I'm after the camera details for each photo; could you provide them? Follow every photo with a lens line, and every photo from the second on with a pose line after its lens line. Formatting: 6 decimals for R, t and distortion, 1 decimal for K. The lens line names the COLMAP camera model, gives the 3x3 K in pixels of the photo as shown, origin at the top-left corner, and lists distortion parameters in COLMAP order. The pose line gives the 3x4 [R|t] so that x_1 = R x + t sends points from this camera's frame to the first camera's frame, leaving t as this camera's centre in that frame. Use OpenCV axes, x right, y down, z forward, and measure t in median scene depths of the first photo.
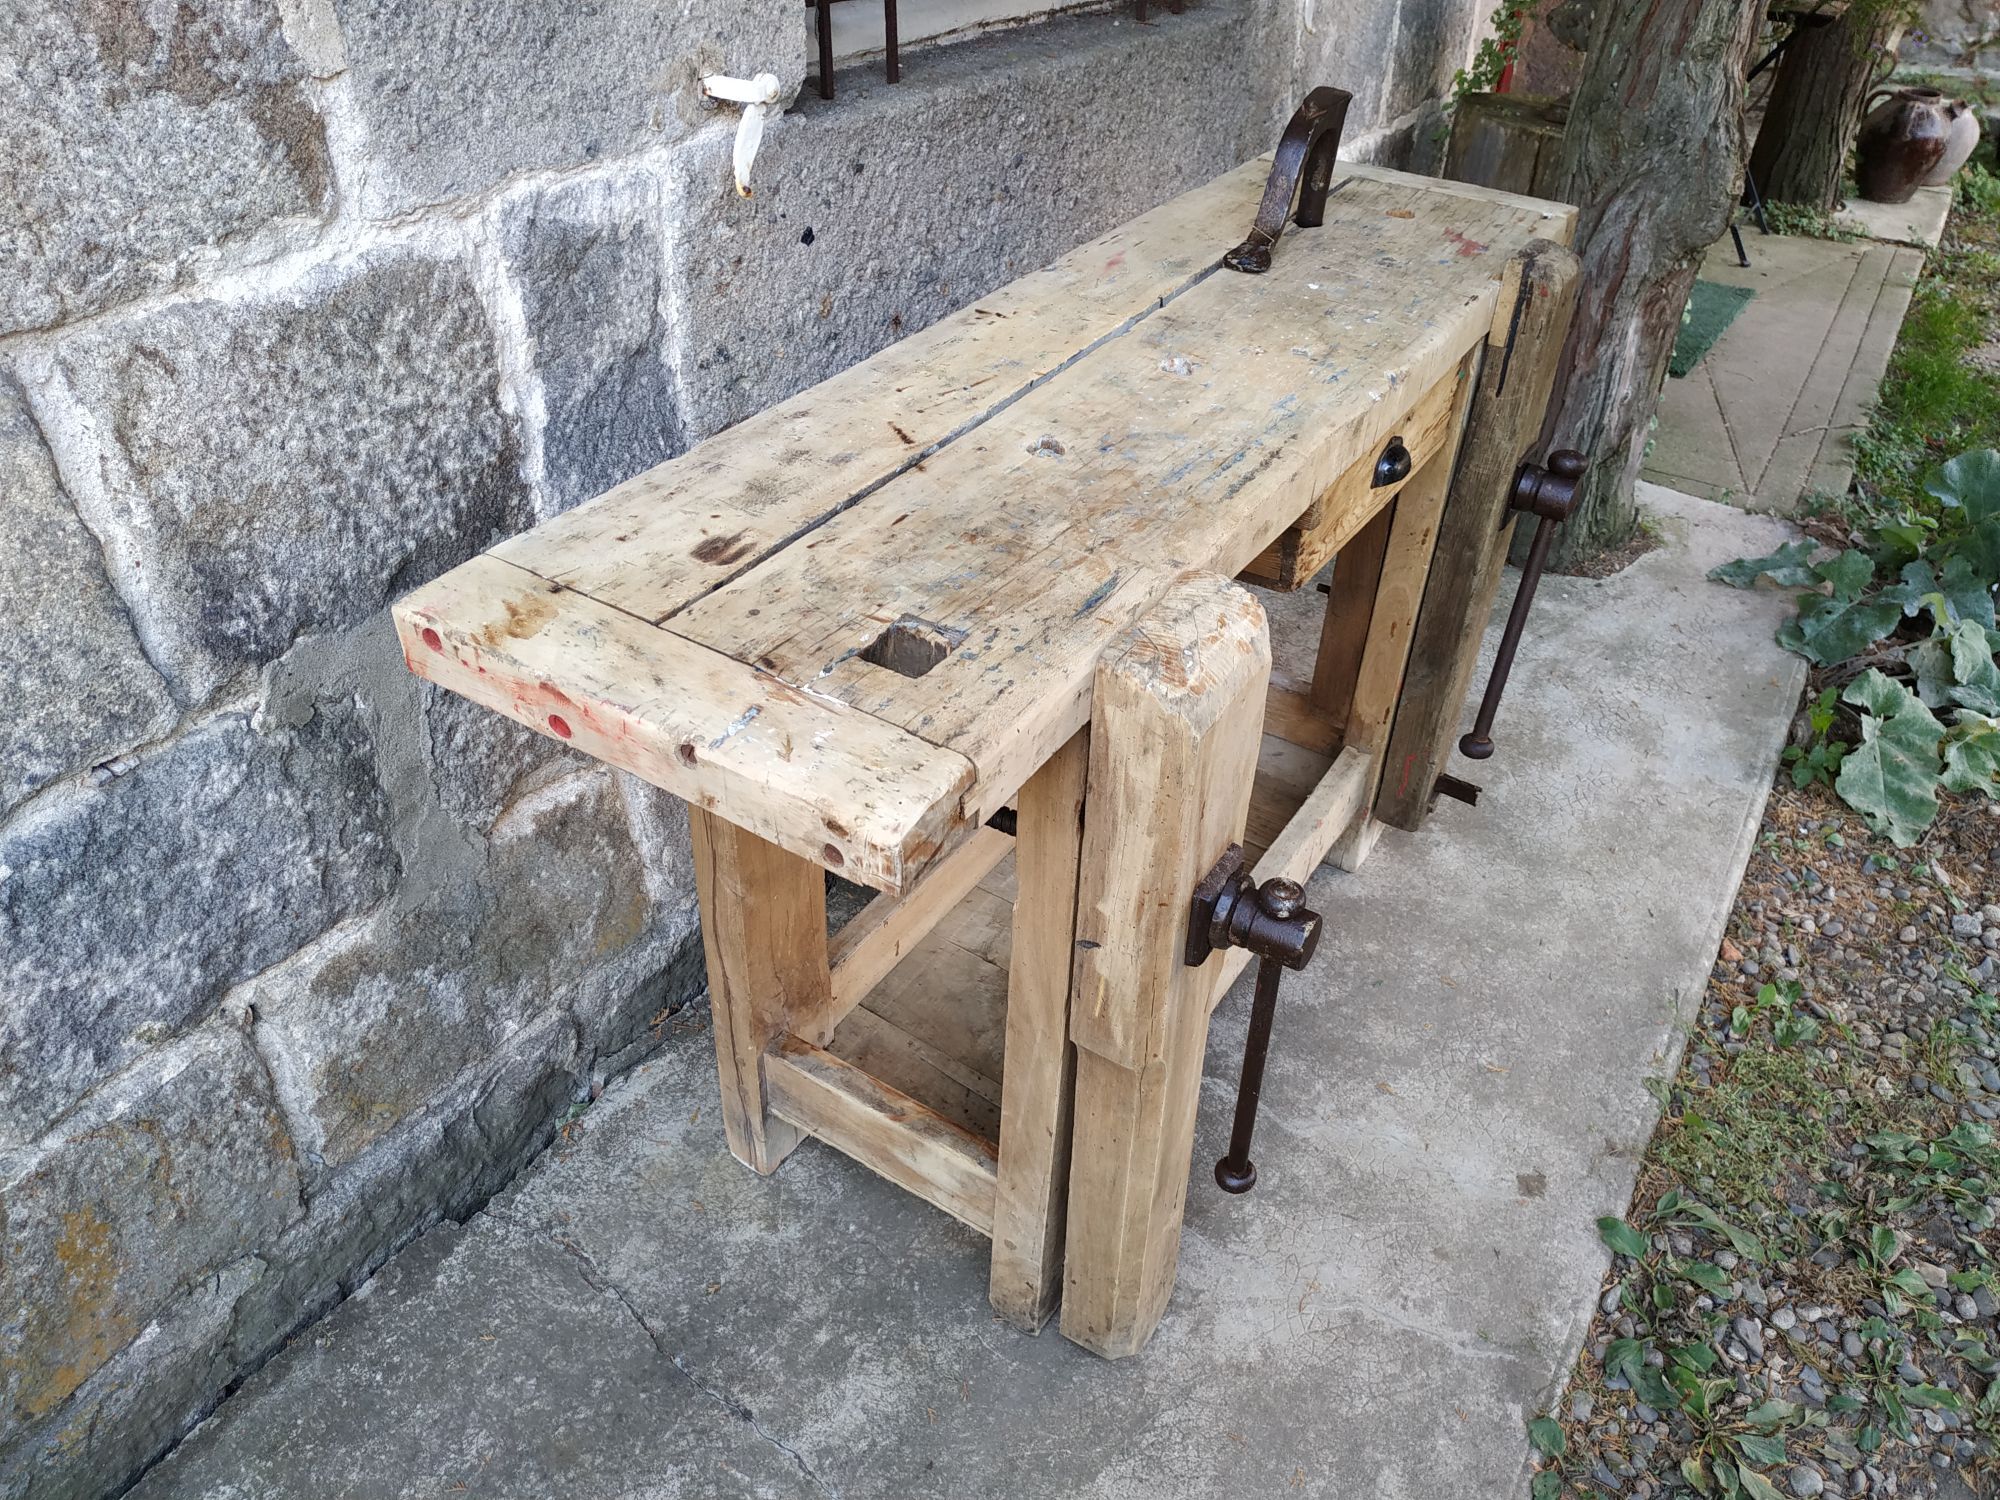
lens RADIAL K [[1447.3, 0, 996.5], [0, 1447.3, 763.5], [0, 0, 1]] dist [0.033788, -0.056506]
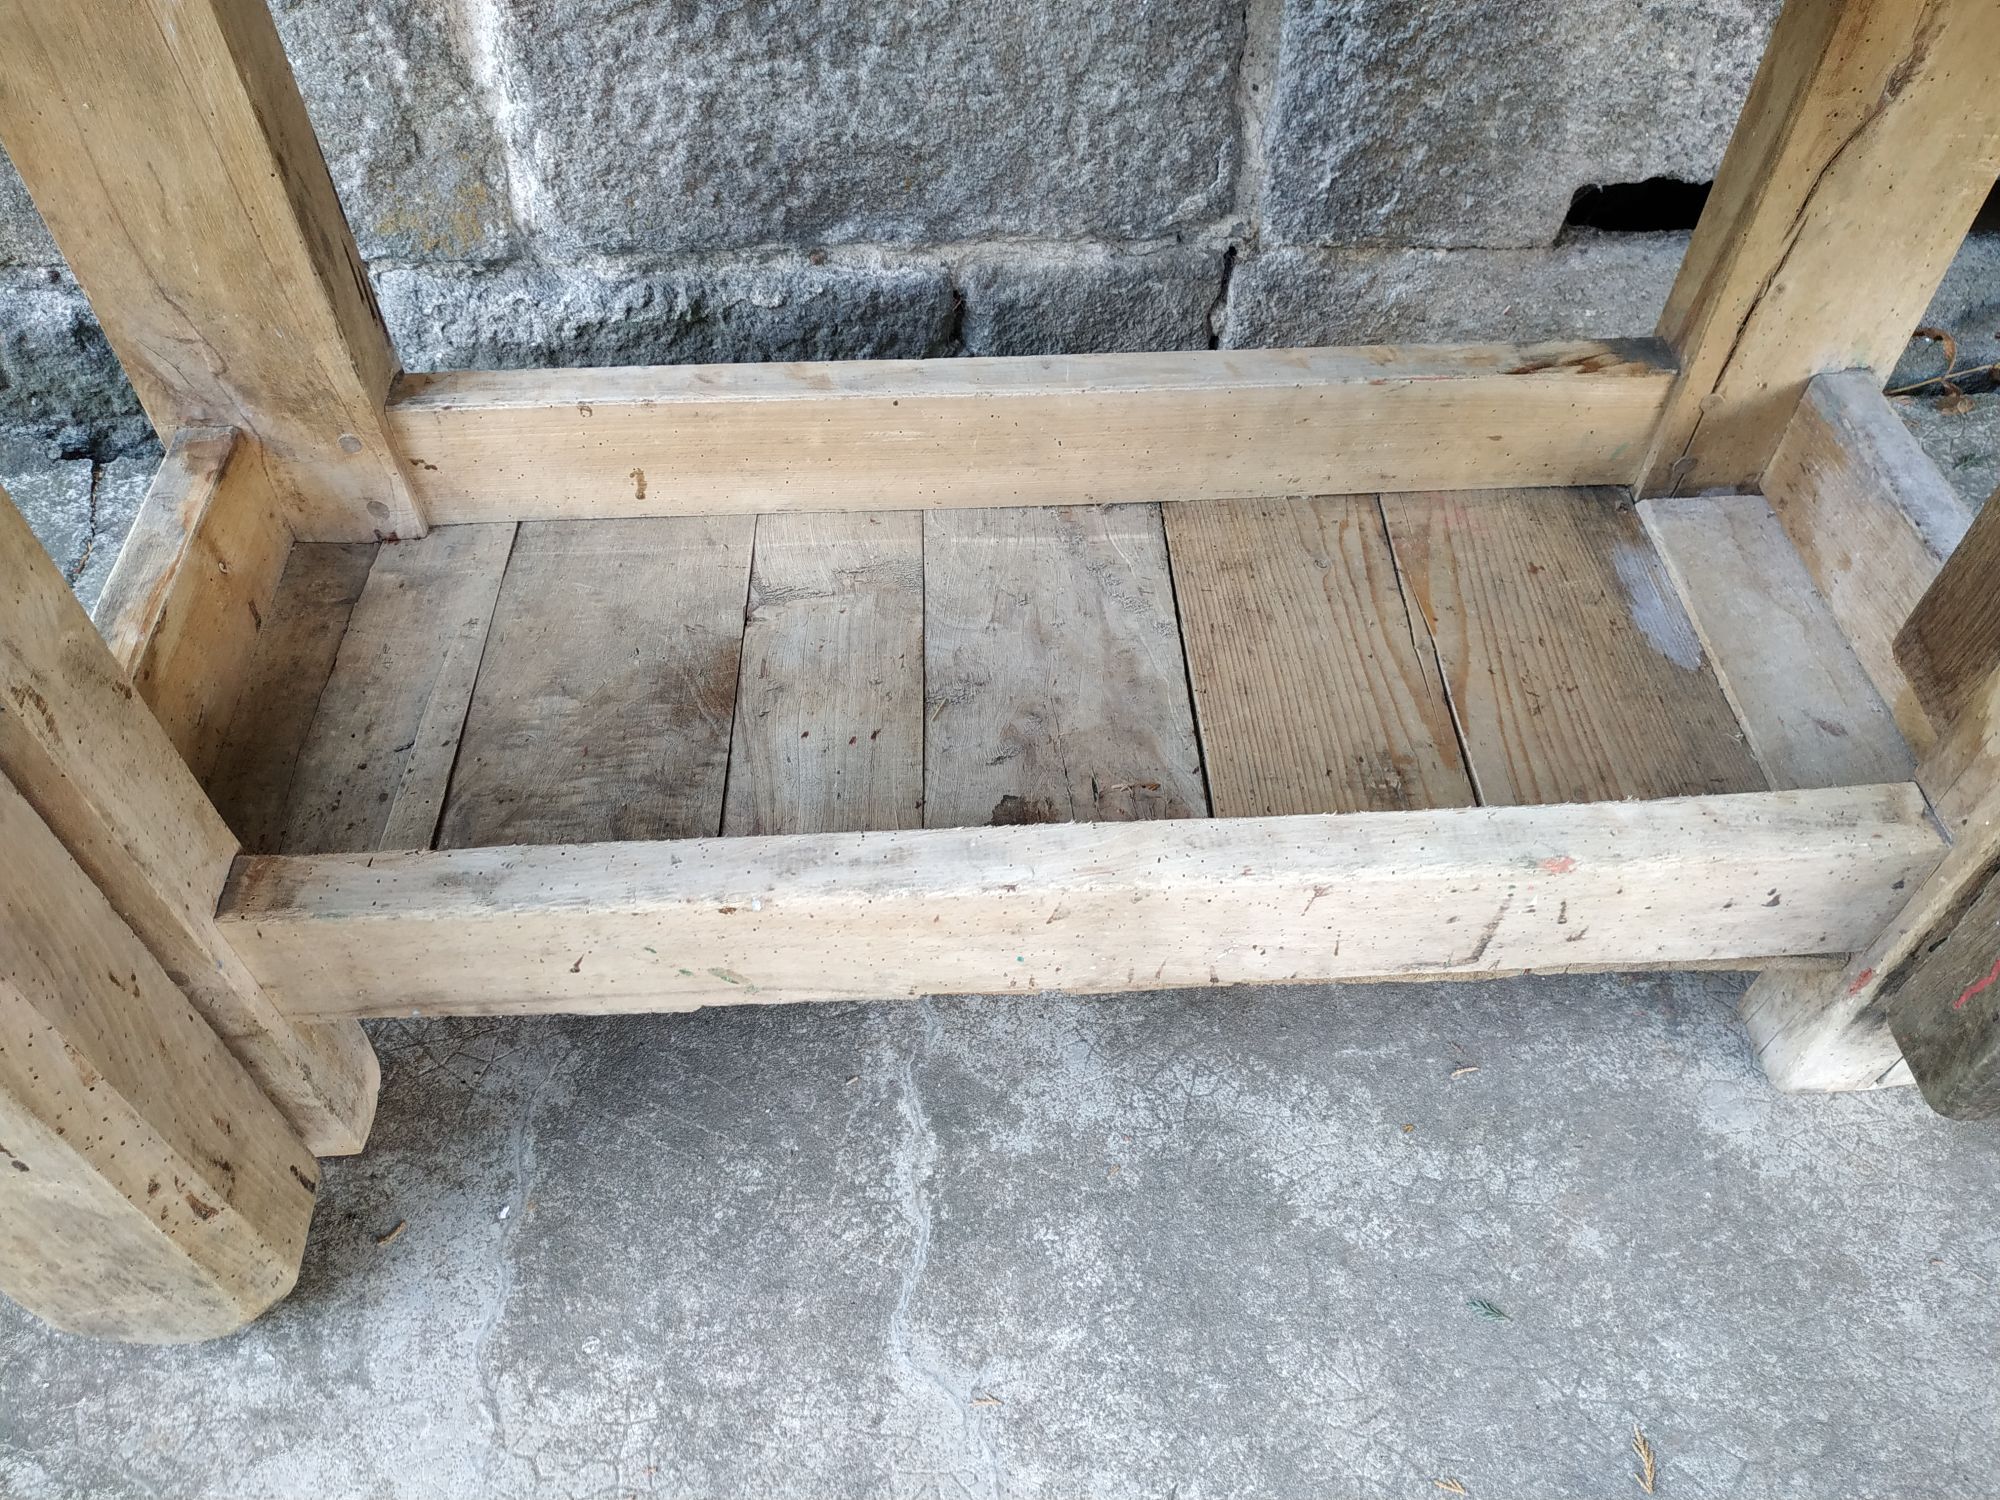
lens RADIAL K [[1473.2, 0, 1000.0], [0, 1473.2, 764.9], [0, 0, 1]] dist [-0.000518, -0.023016]
pose [[0.584833, 0.608074, -0.536857, 0.361171], [-0.477100, 0.793120, 0.378596, -0.052725], [0.656007, 0.034719, 0.753956, 0.730158]]
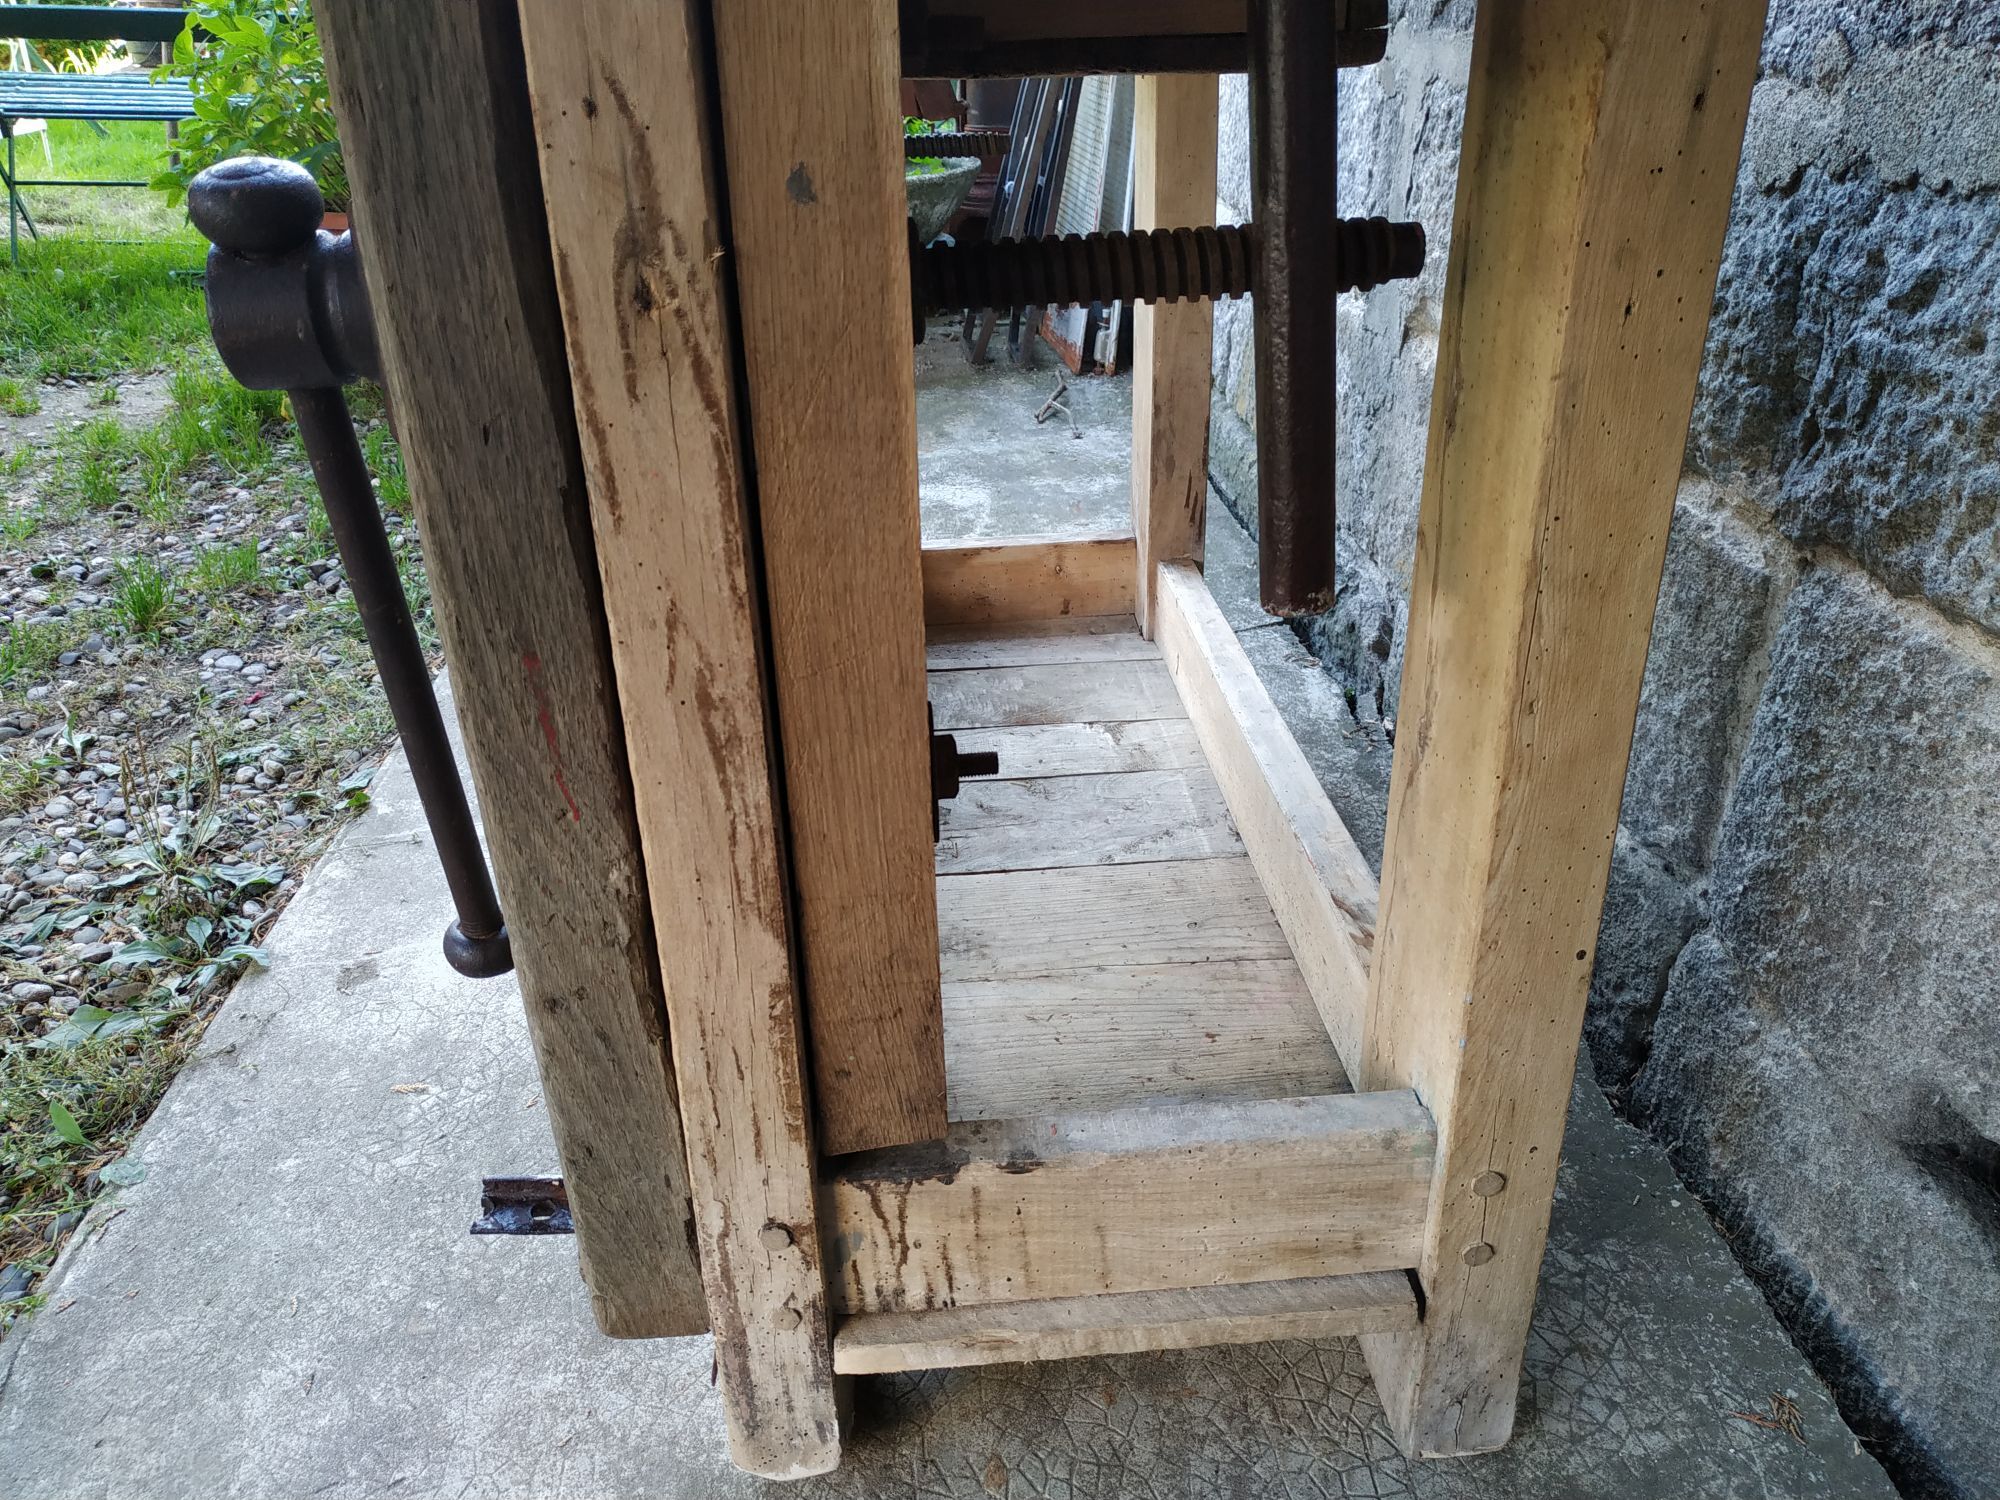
lens RADIAL K [[1447.3, 0, 996.5], [0, 1447.3, 763.5], [0, 0, 1]] dist [0.033788, -0.056506]
pose [[-0.804814, 0.259069, -0.534002, 0.478323], [-0.354666, 0.511492, 0.782680, -0.458154], [0.475906, 0.819304, -0.319773, 1.316708]]
